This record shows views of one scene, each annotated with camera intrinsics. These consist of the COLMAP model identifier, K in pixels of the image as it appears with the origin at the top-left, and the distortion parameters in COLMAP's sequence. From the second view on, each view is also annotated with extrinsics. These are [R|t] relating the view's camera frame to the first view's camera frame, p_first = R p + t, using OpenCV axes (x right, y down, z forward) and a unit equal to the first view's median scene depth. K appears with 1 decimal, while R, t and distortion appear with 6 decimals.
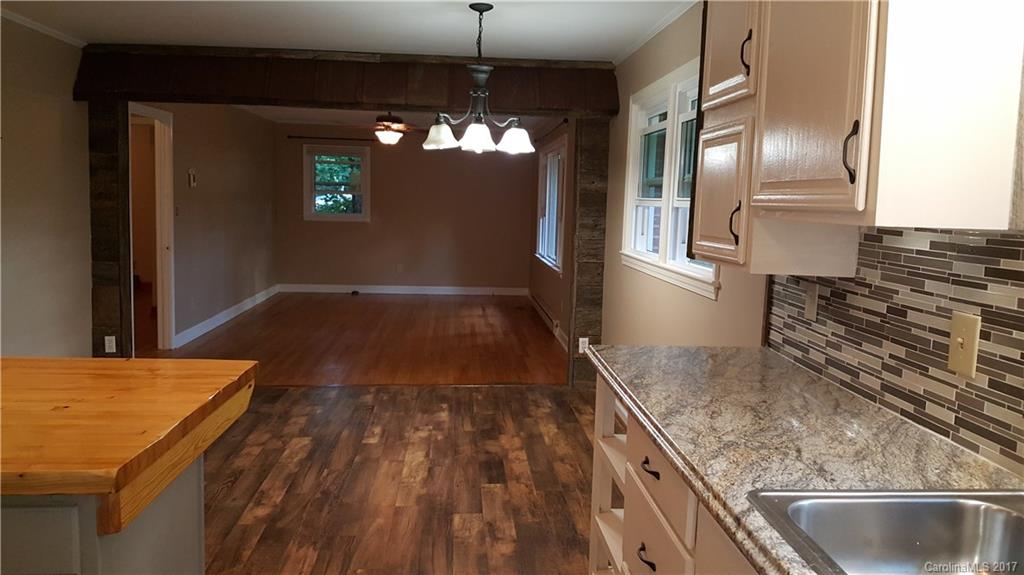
lens RADIAL K [[771.4, 0, 512.0], [0, 771.4, 287.5], [0, 0, 1]] dist [0.005844, -0.091751]
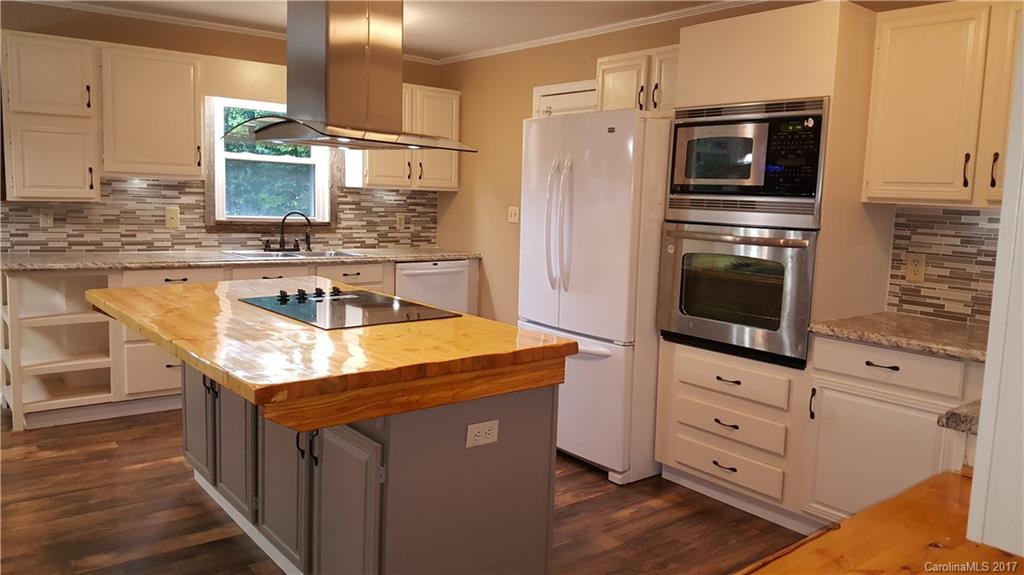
lens RADIAL K [[771.4, 0, 512.0], [0, 771.4, 287.5], [0, 0, 1]] dist [0.005844, -0.091751]
pose [[-0.572882, -0.149640, 0.805862, -2.366308], [0.037572, 0.977365, 0.208197, -0.211794], [-0.818776, 0.149550, -0.554292, 1.445798]]
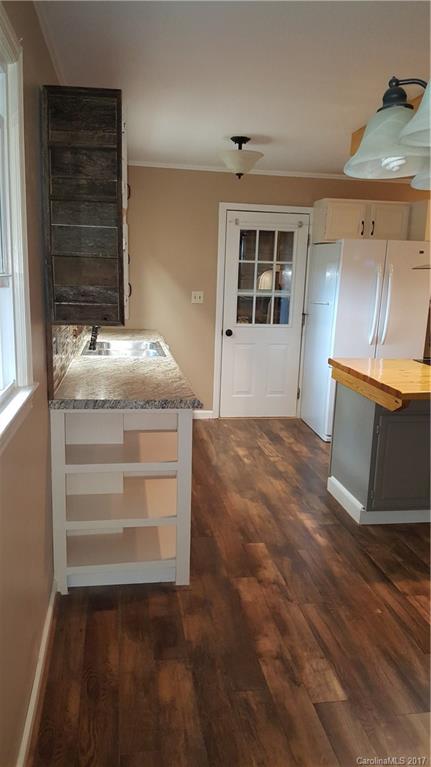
lens RADIAL K [[577.8, 0, 215.5], [0, 577.8, 383.5], [0, 0, 1]] dist [0.005844, -0.091751]
pose [[-0.994305, -0.042882, -0.097568, 0.241405], [-0.070194, 0.952366, 0.296768, -0.329942], [0.080194, 0.301926, -0.949952, 2.707499]]
